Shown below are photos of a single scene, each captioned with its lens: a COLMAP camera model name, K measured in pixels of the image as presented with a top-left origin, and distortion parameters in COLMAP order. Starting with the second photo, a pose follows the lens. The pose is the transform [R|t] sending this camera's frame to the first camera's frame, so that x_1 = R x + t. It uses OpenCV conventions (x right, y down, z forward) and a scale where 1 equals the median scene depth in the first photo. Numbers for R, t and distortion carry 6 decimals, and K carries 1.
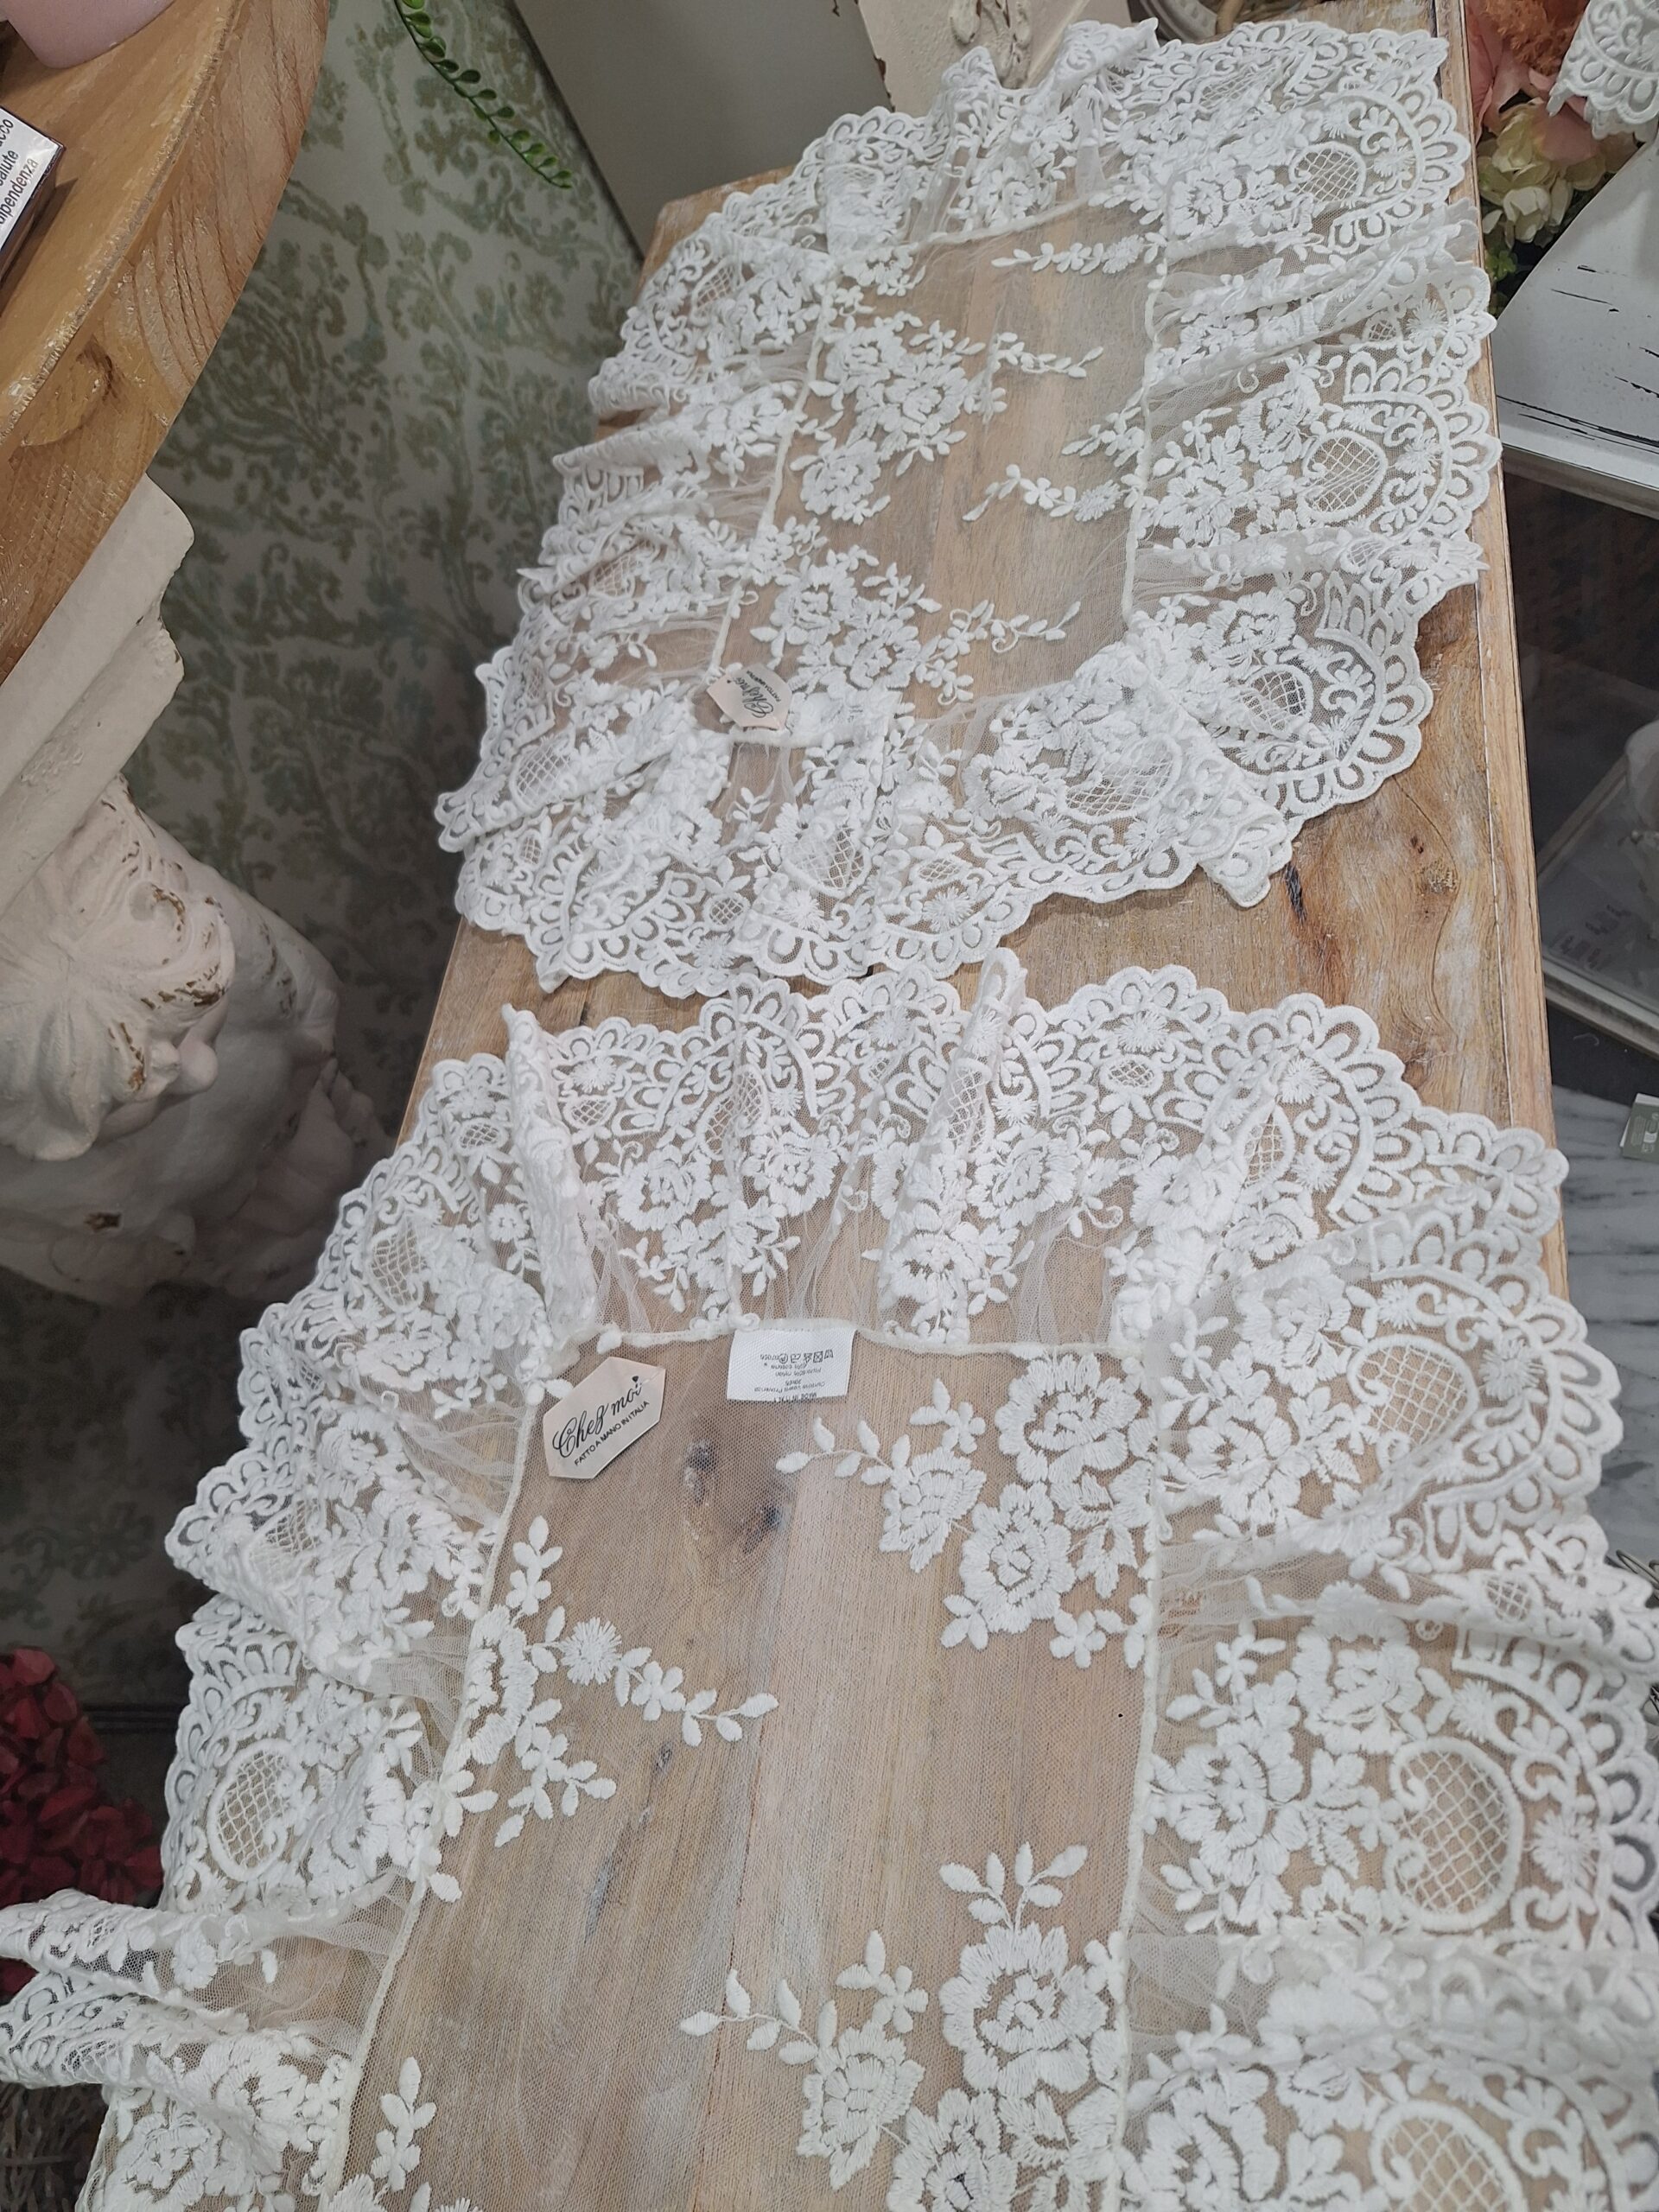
lens RADIAL K [[1567.0, 0, 847.1], [0, 1567.0, 1103.7], [0, 0, 1]] dist [0.048242, -0.052515]
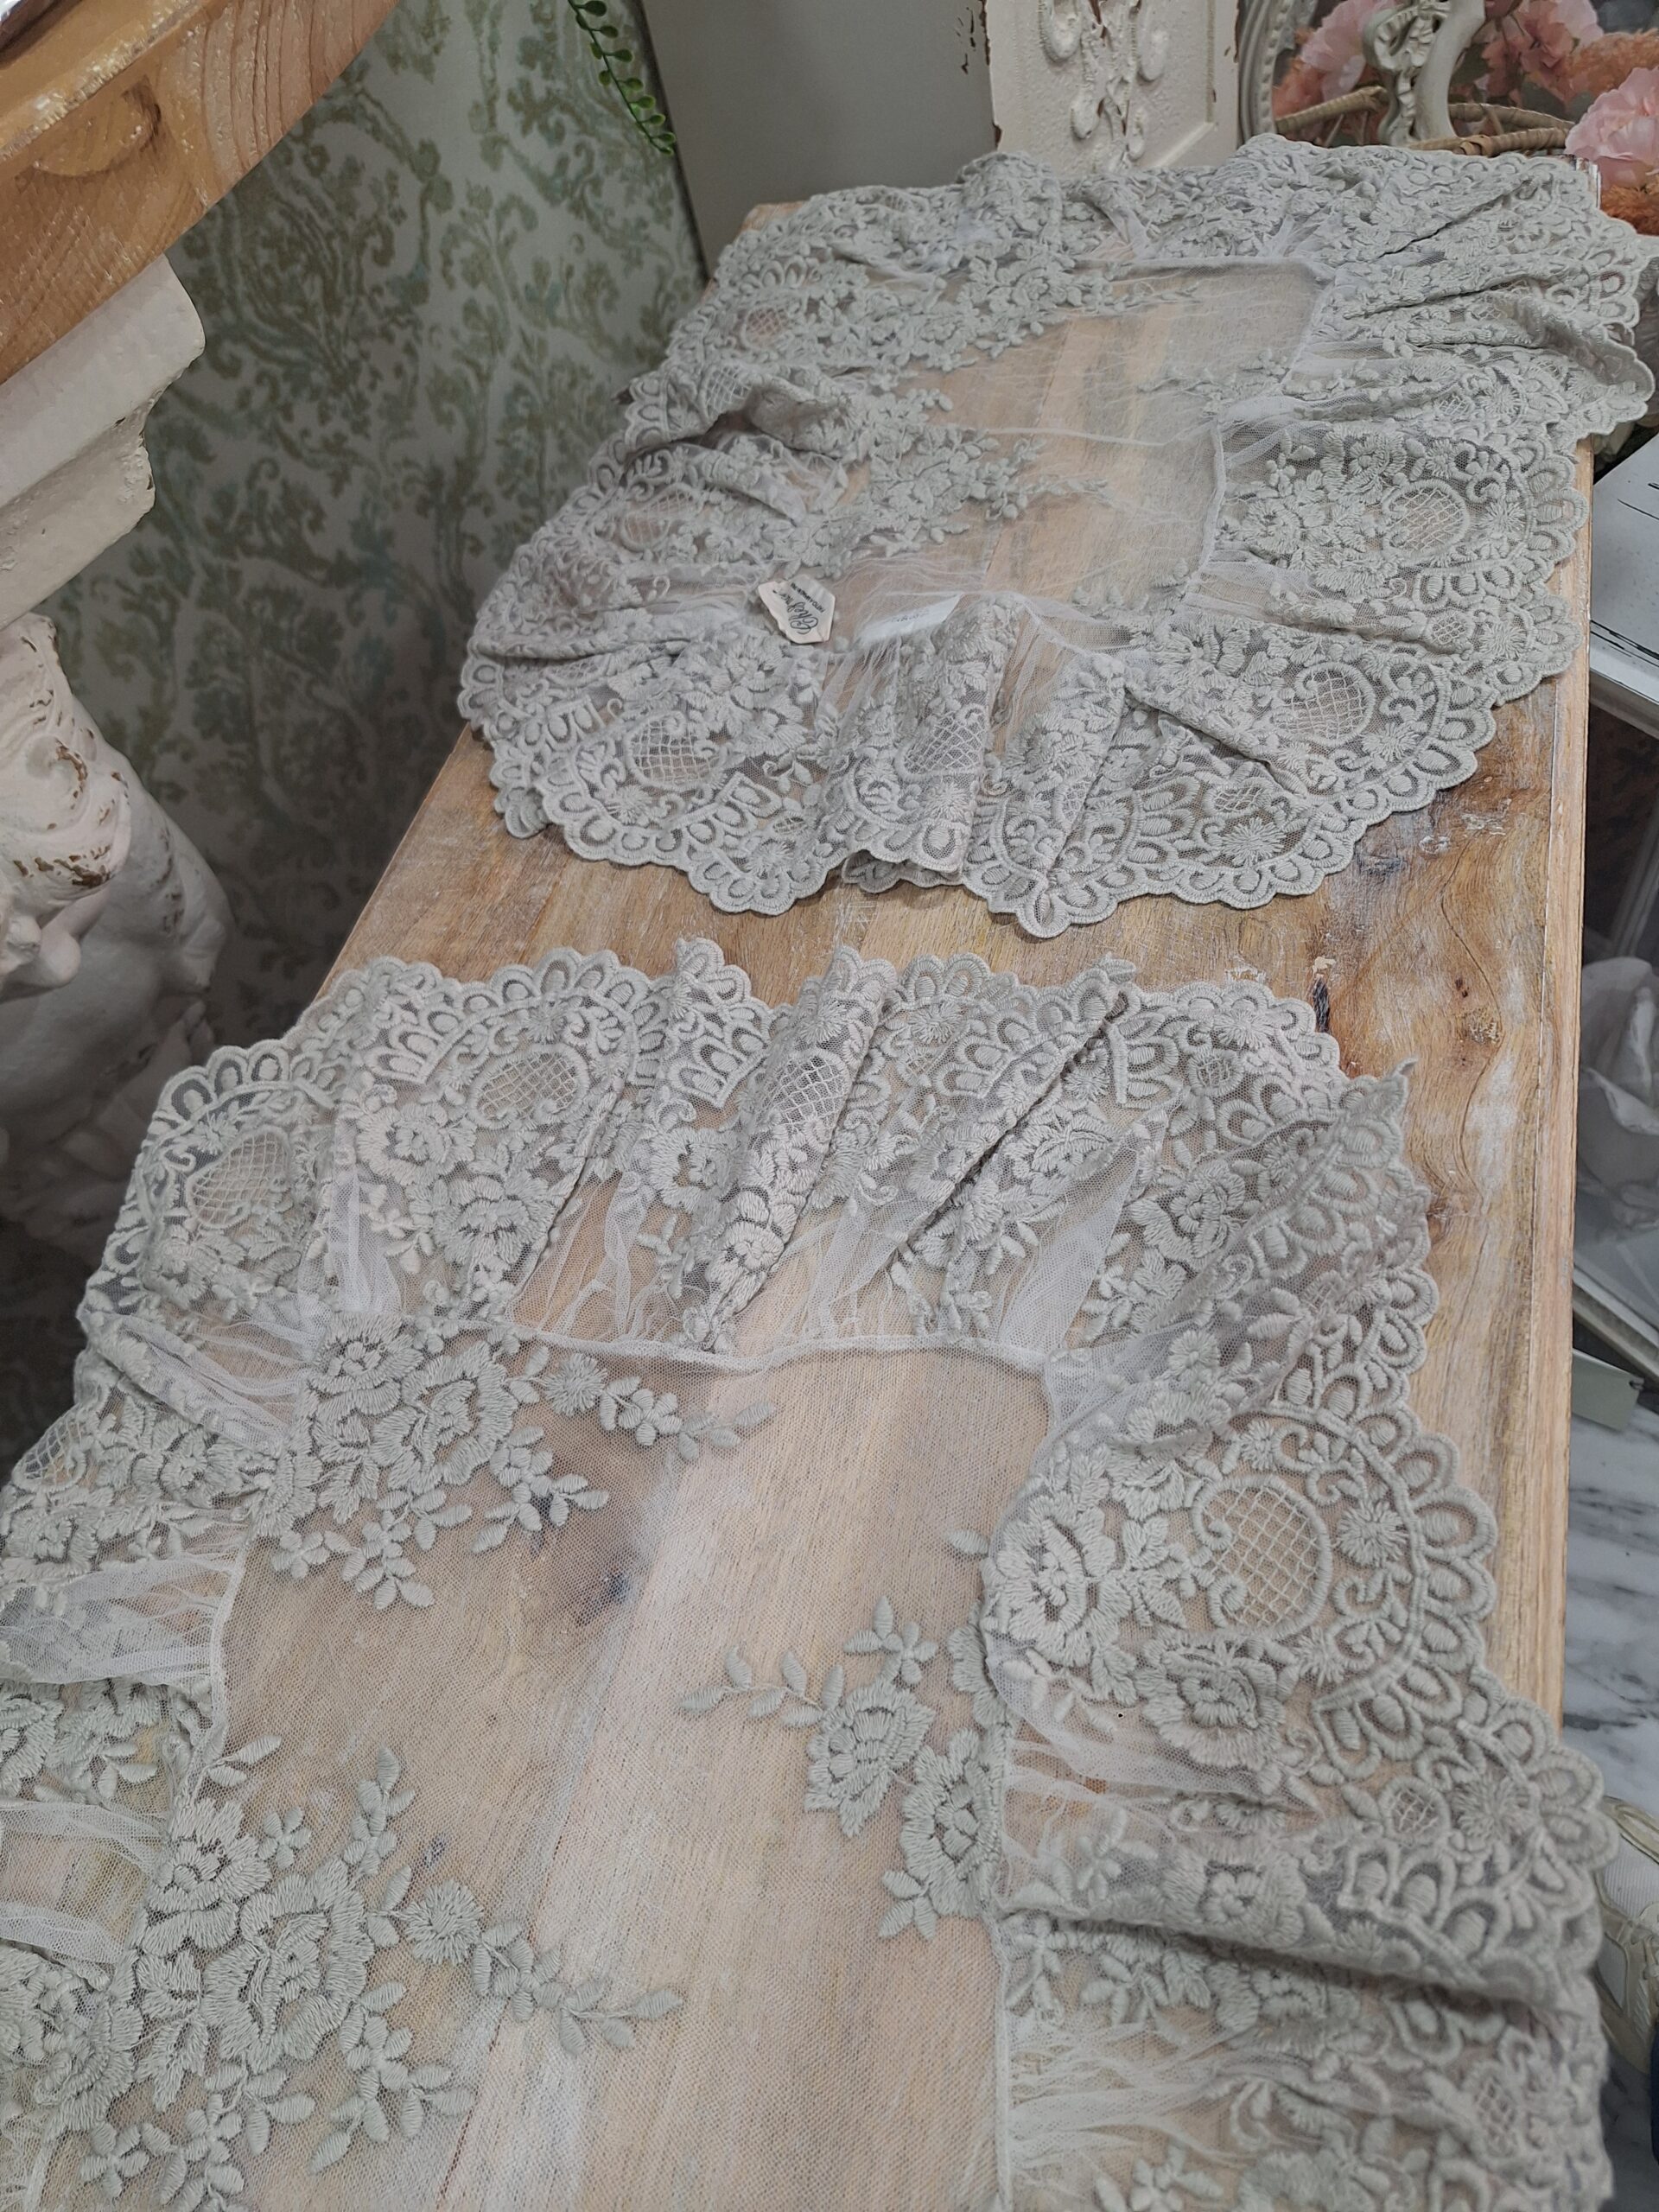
lens RADIAL K [[1567.9, 0, 806.3], [0, 1567.9, 1105.1], [0, 0, 1]] dist [0.029857, -0.031275]
pose [[0.976243, 0.208038, 0.060585, -0.031200], [-0.203980, 0.976686, -0.066910, 0.025245], [-0.073092, 0.052962, 0.995918, 0.075504]]
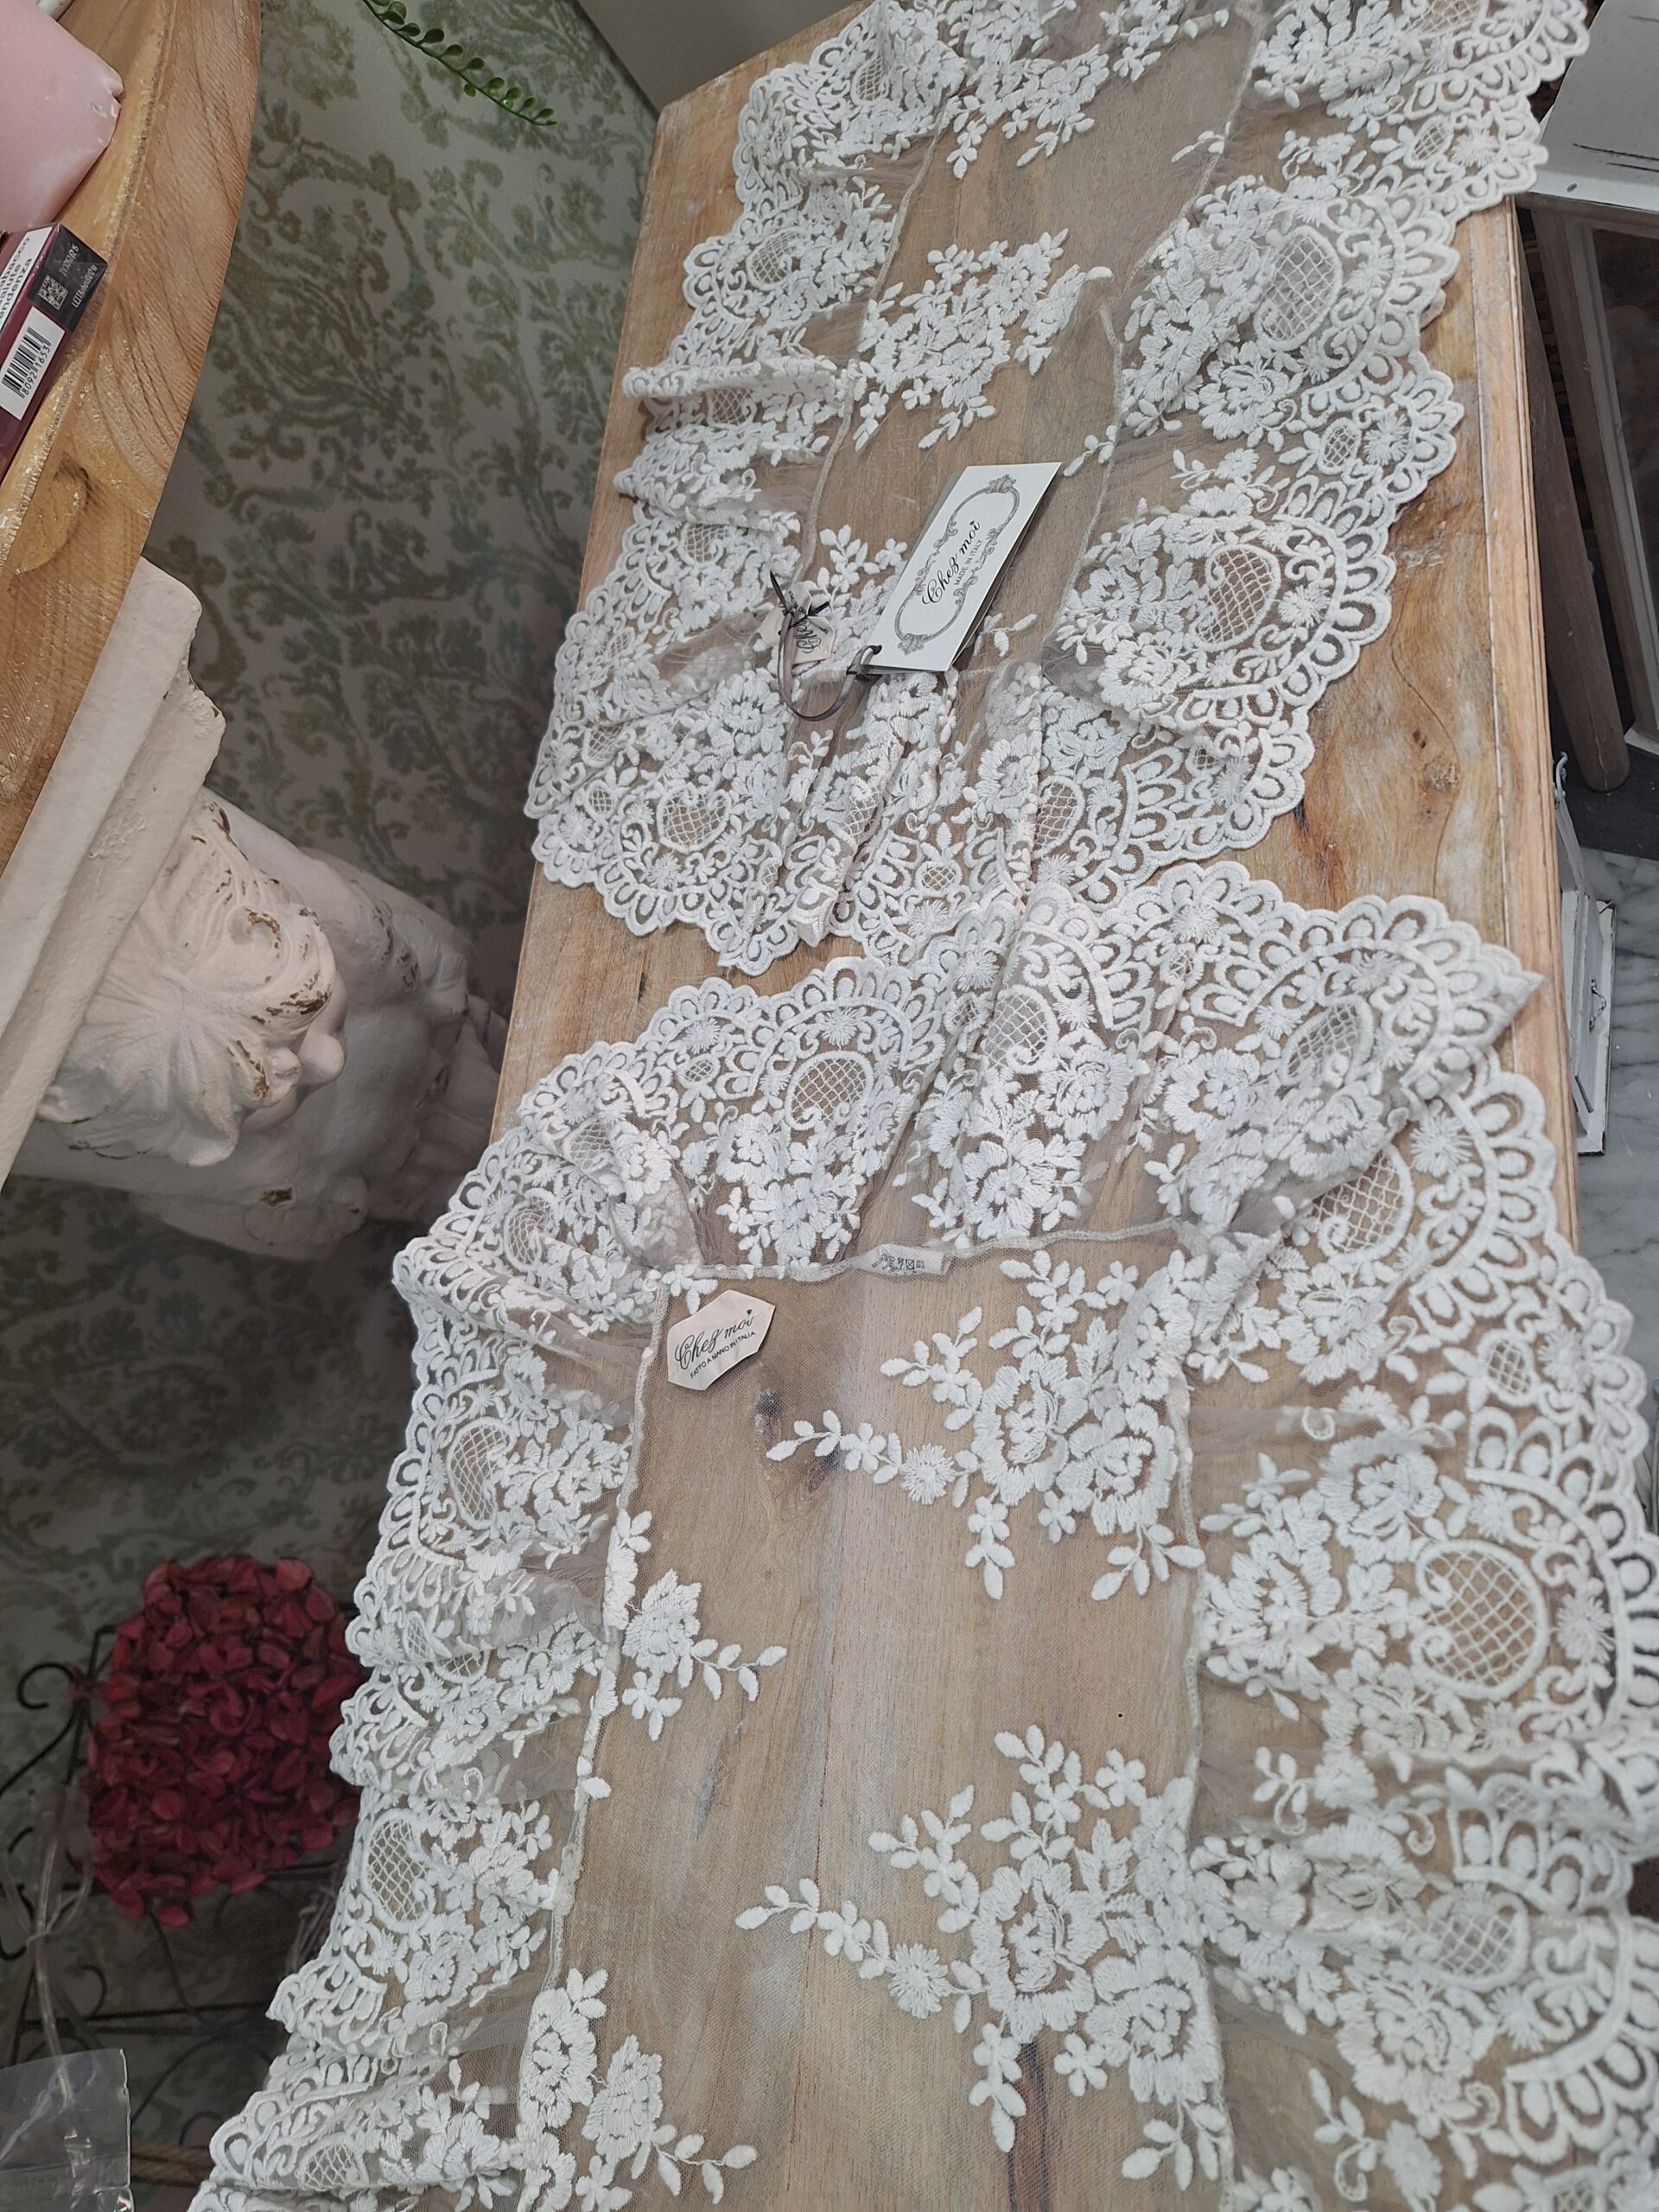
lens RADIAL K [[1560.3, 0, 839.3], [0, 1560.3, 1119.6], [0, 0, 1]] dist [0.054983, -0.063784]
pose [[0.983255, -0.097422, -0.154011, 0.084593], [0.114966, 0.987323, 0.109433, -0.049393], [0.141397, -0.125307, 0.981990, -0.018151]]
